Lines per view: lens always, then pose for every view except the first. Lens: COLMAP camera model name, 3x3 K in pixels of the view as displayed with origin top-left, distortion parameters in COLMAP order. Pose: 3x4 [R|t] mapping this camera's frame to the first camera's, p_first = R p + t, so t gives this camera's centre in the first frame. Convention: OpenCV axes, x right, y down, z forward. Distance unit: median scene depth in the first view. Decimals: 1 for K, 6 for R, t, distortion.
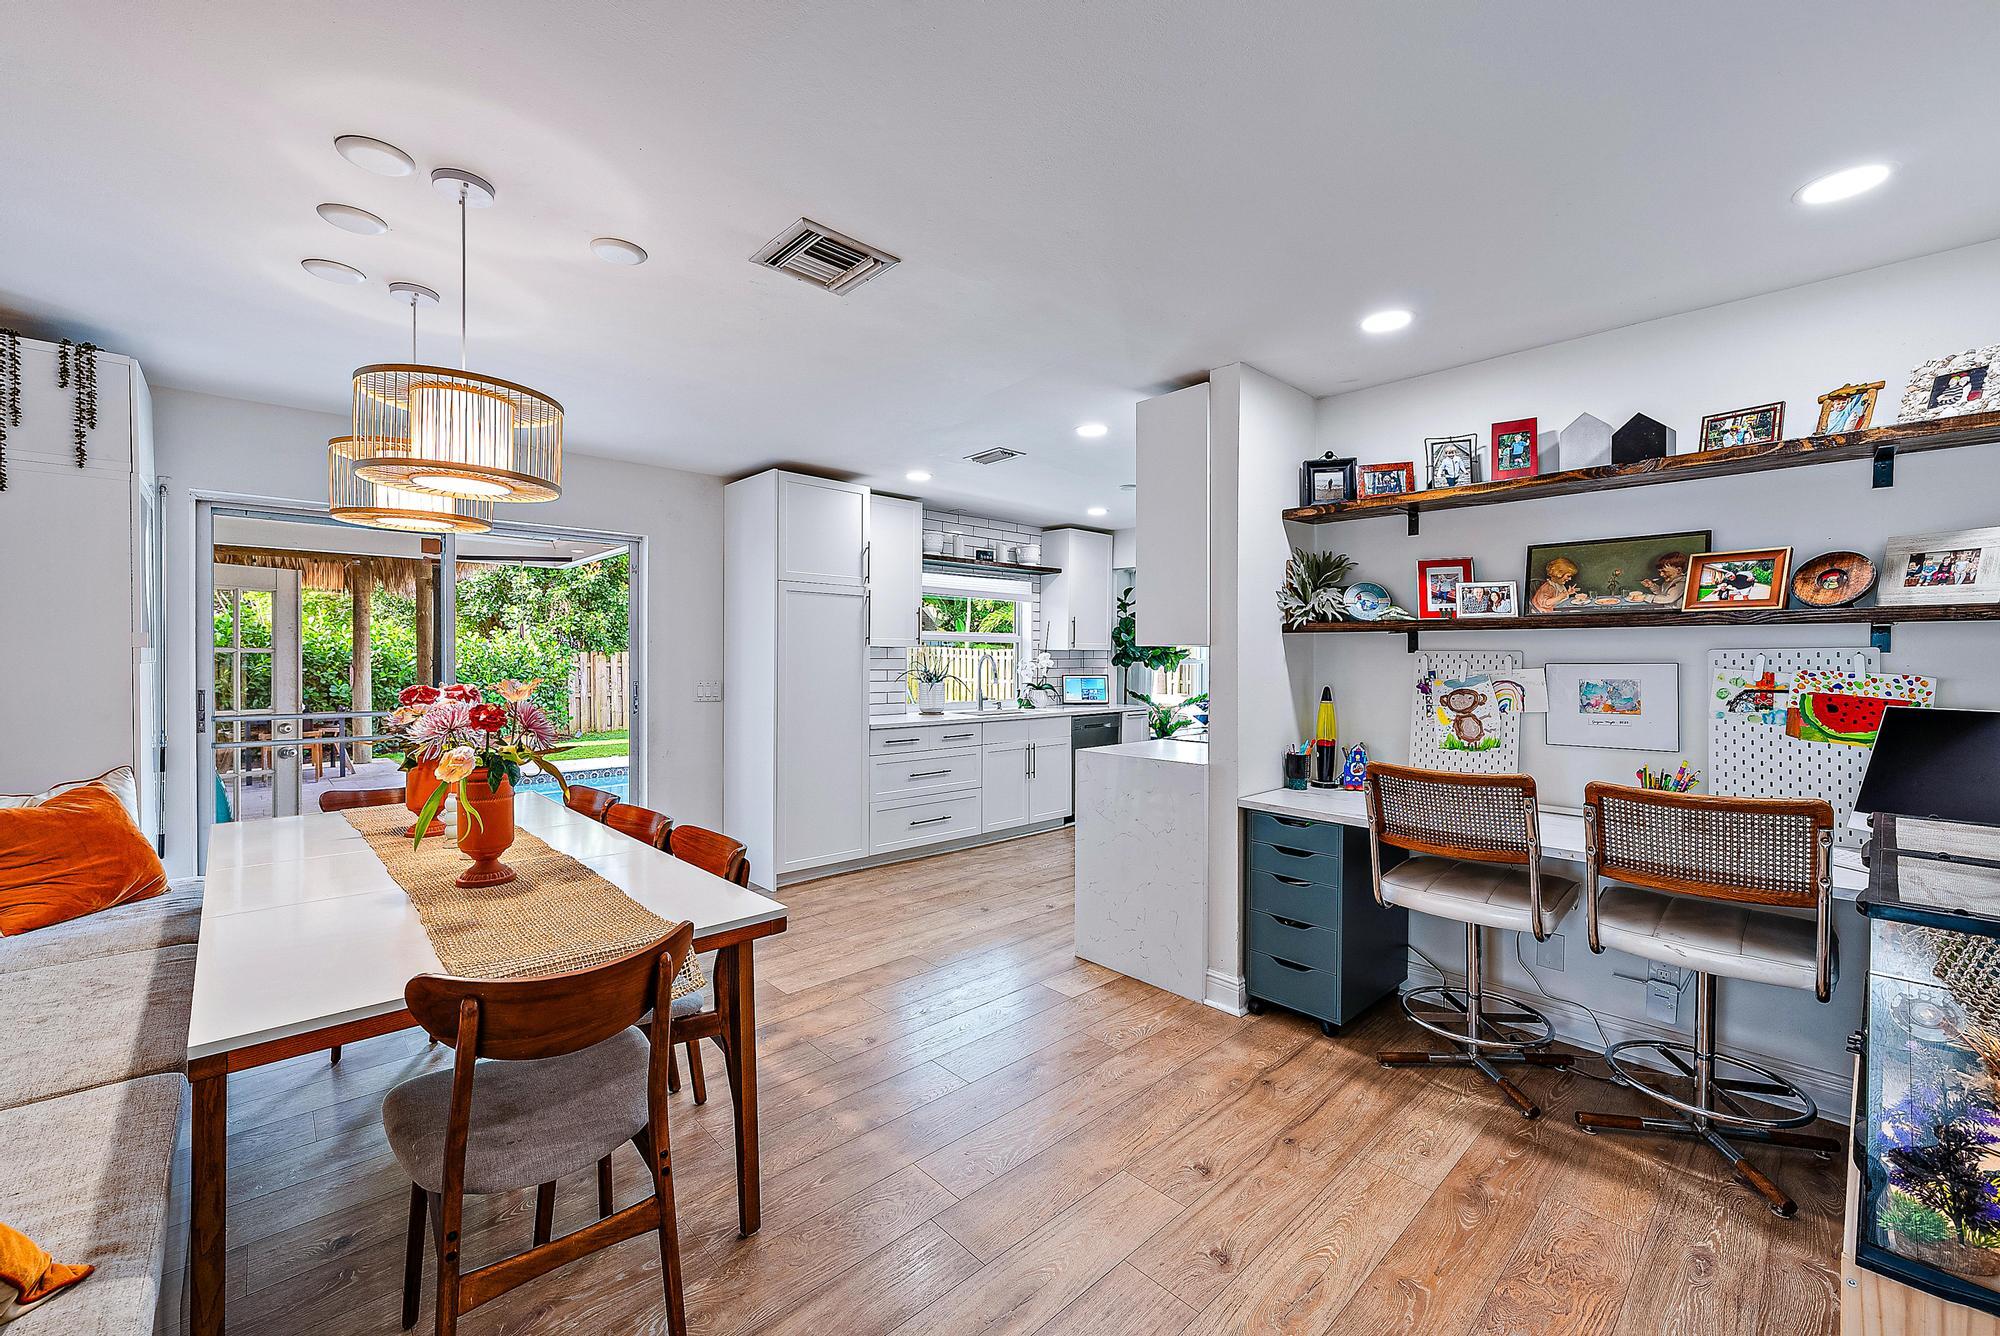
lens RADIAL K [[807.0, 0, 999.3], [0, 807.0, 668.4], [0, 0, 1]] dist [0.000457, -0.000419]
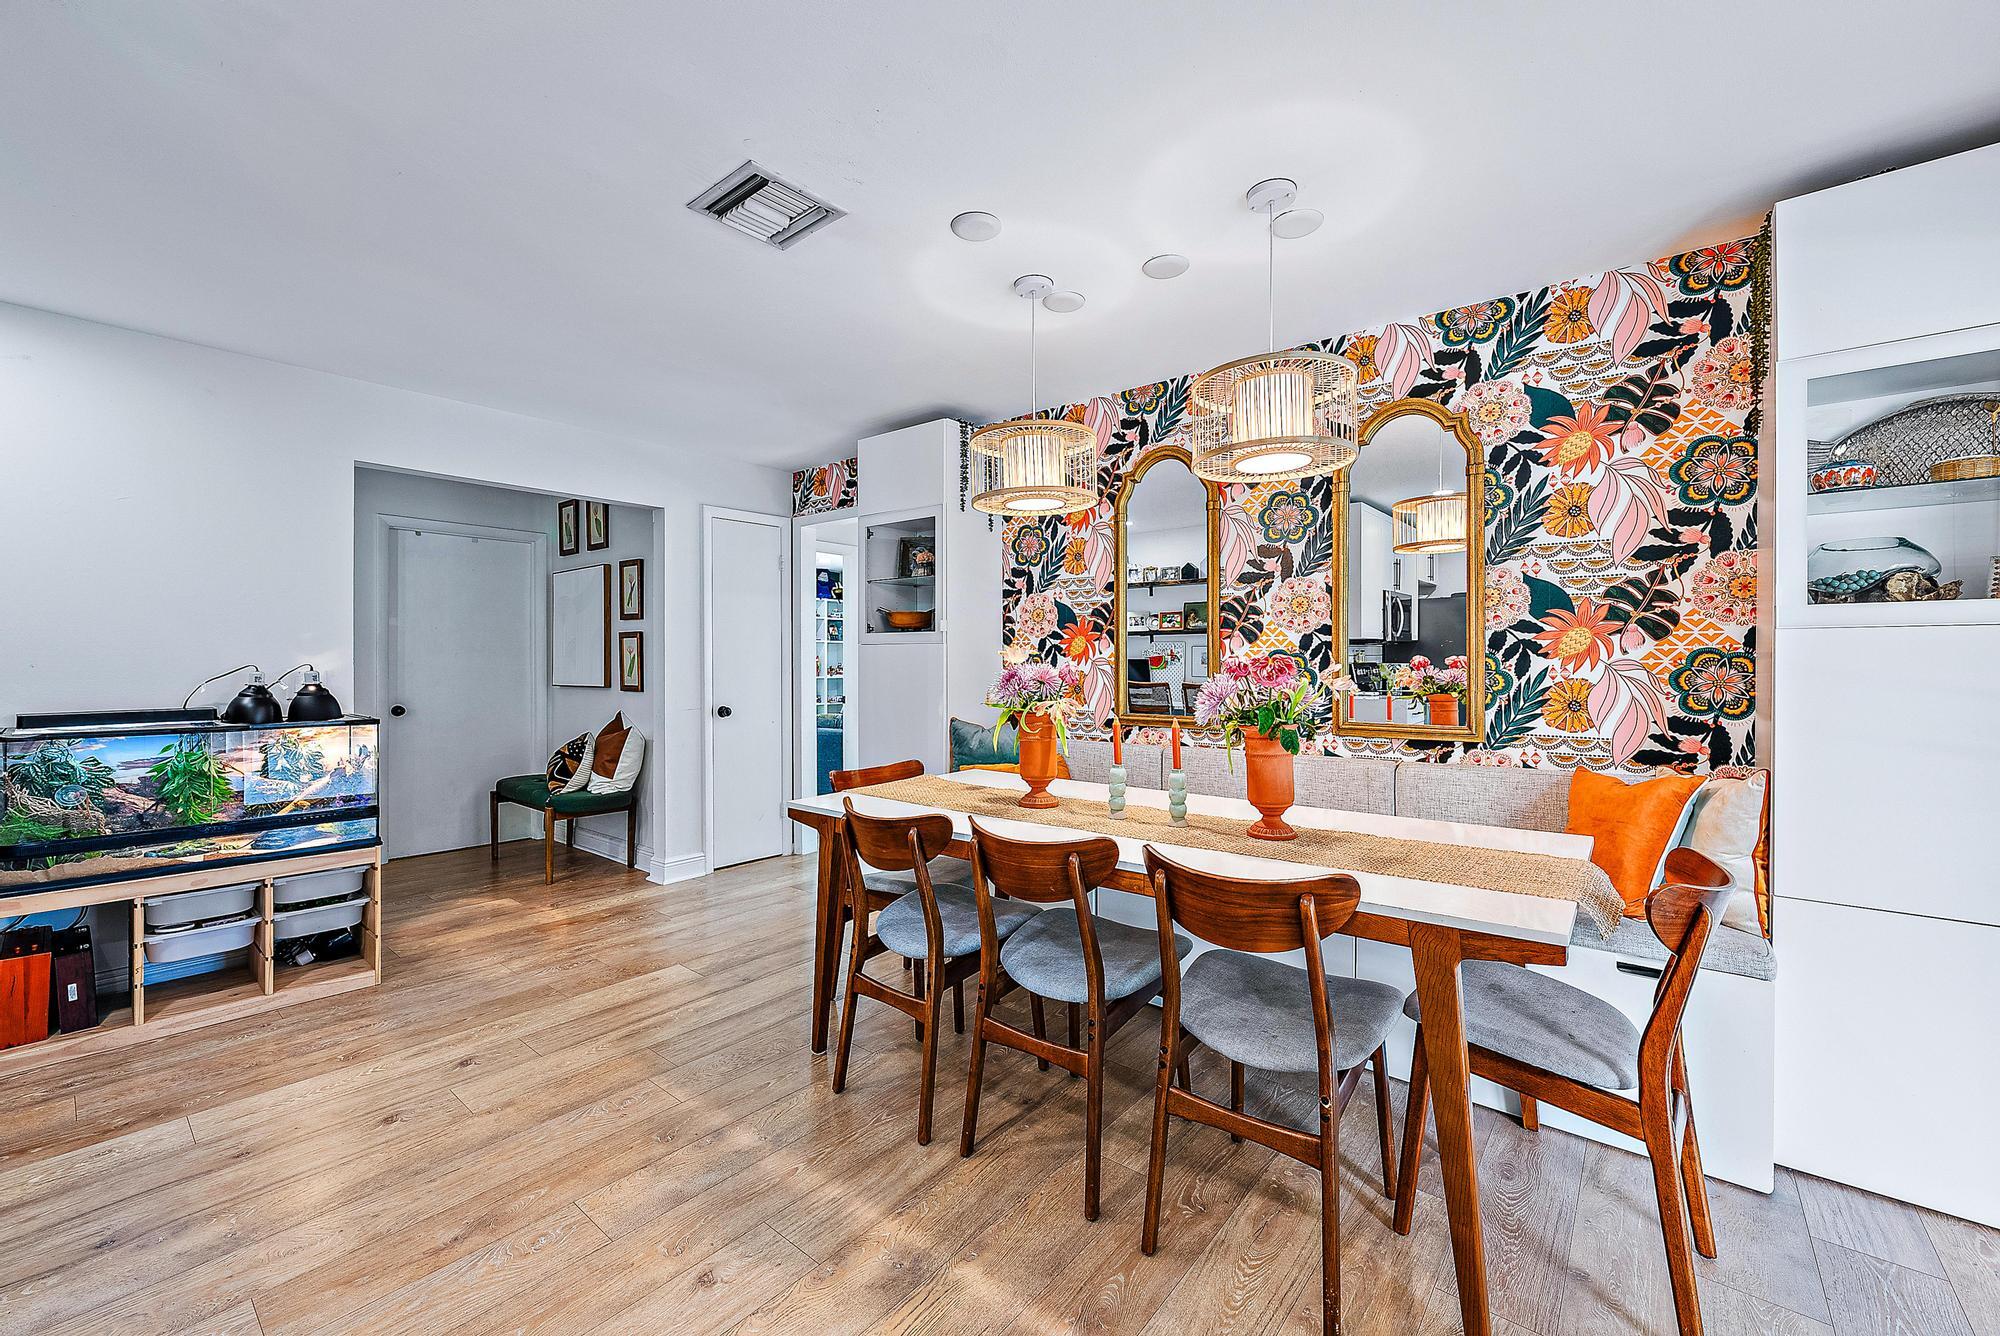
lens RADIAL K [[807.0, 0, 1001.2], [0, 807.0, 656.1], [0, 0, 1]] dist [0.000457, -0.000419]
pose [[-0.991670, -0.001817, -0.128795, -0.274958], [-0.002317, 0.999990, 0.003738, 0.016289], [0.128786, 0.004005, -0.991664, 1.498644]]
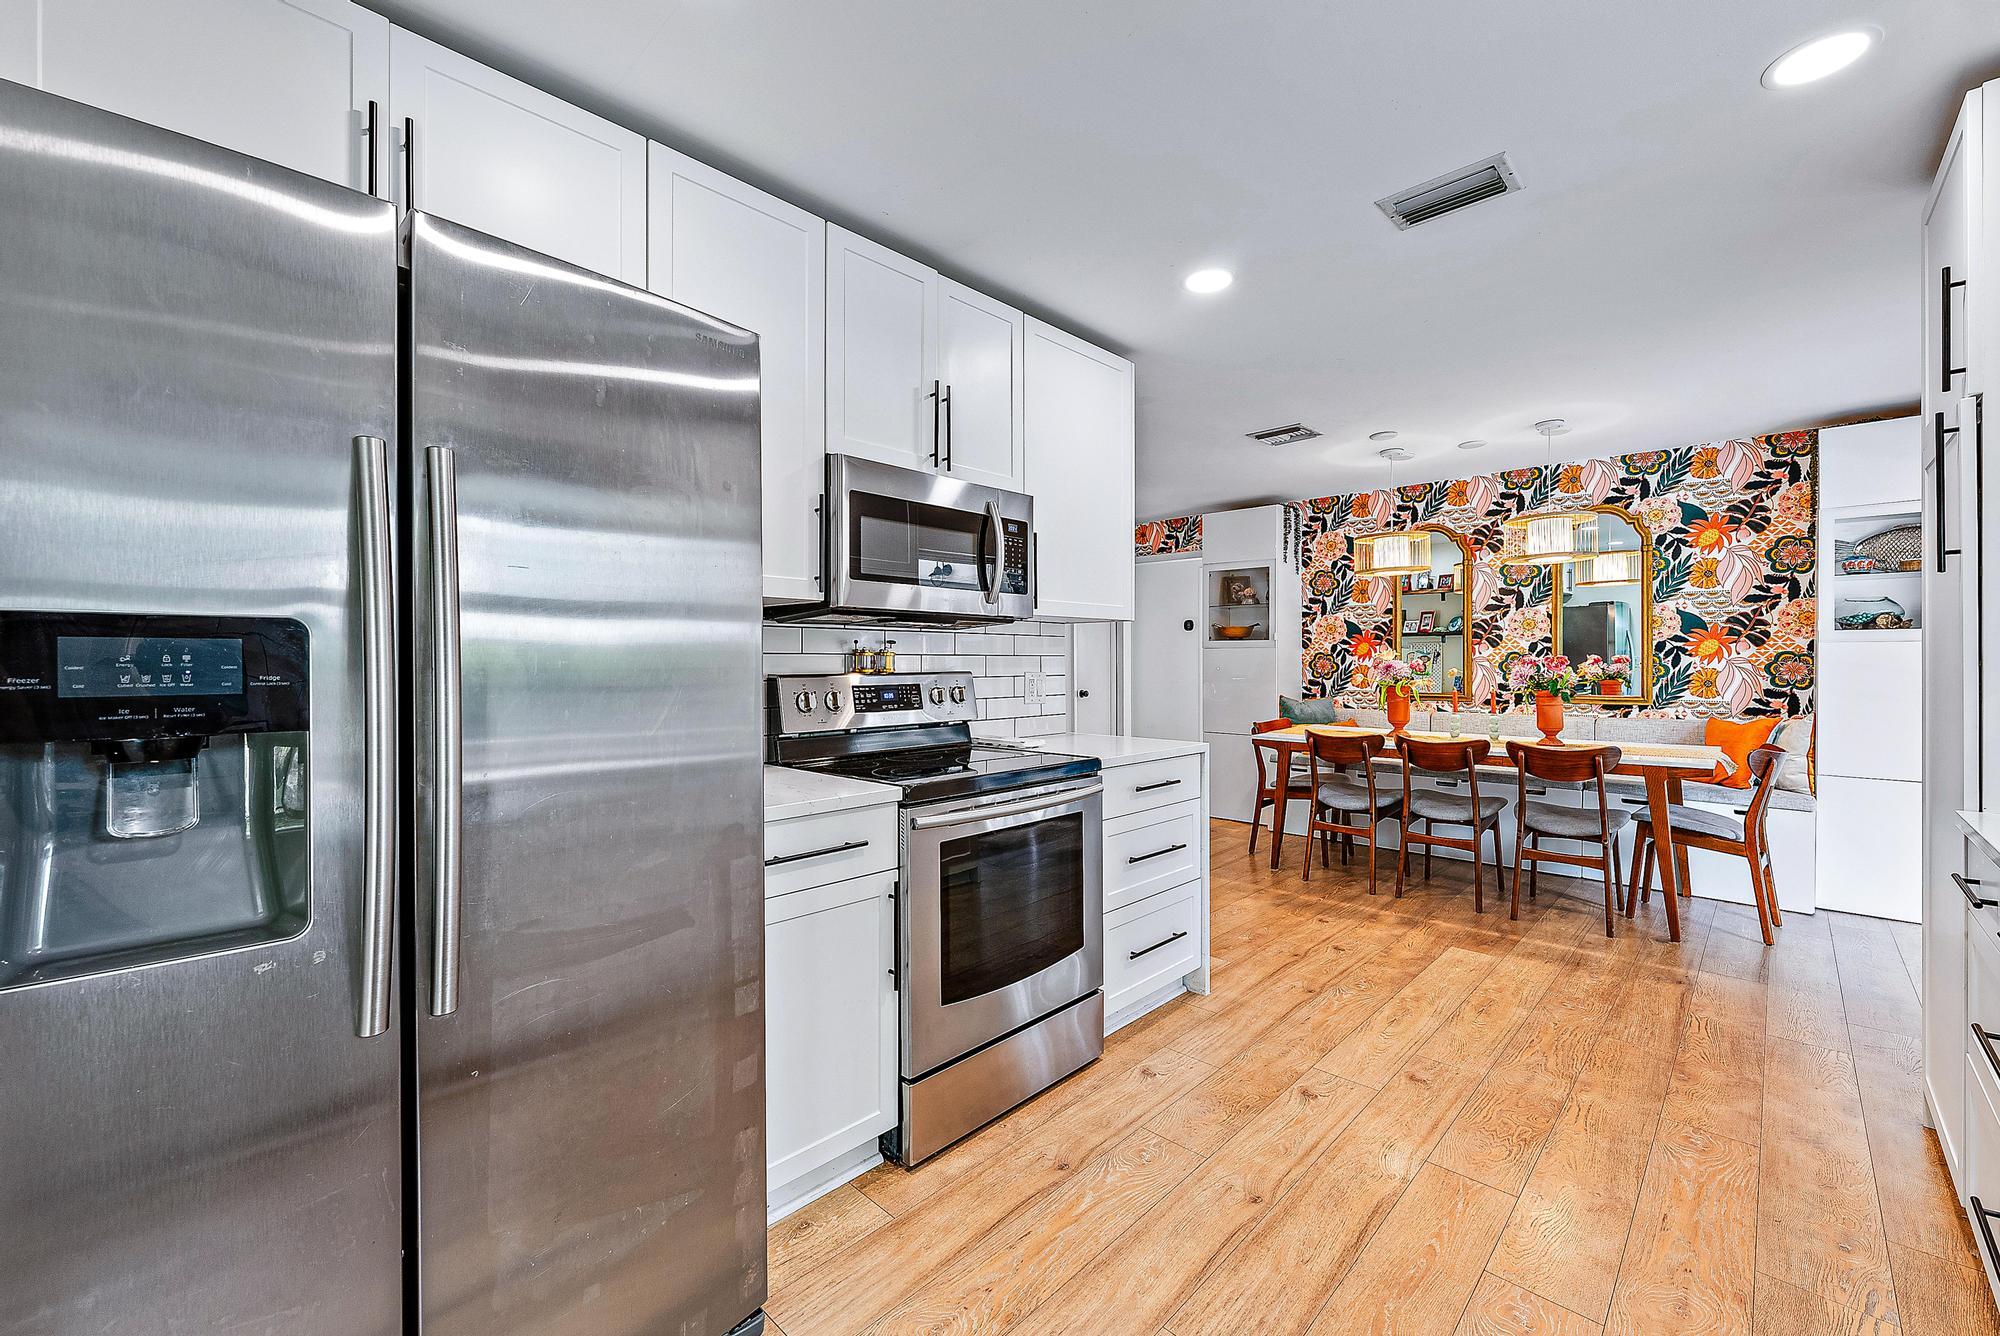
lens RADIAL K [[807.0, 0, 1008.3], [0, 807.0, 657.6], [0, 0, 1]] dist [0.000457, -0.000419]
pose [[-0.998749, 0.001501, -0.049987, 0.409596], [0.001038, 0.999956, 0.009279, 0.006281], [0.049998, 0.009216, -0.998707, 2.185593]]
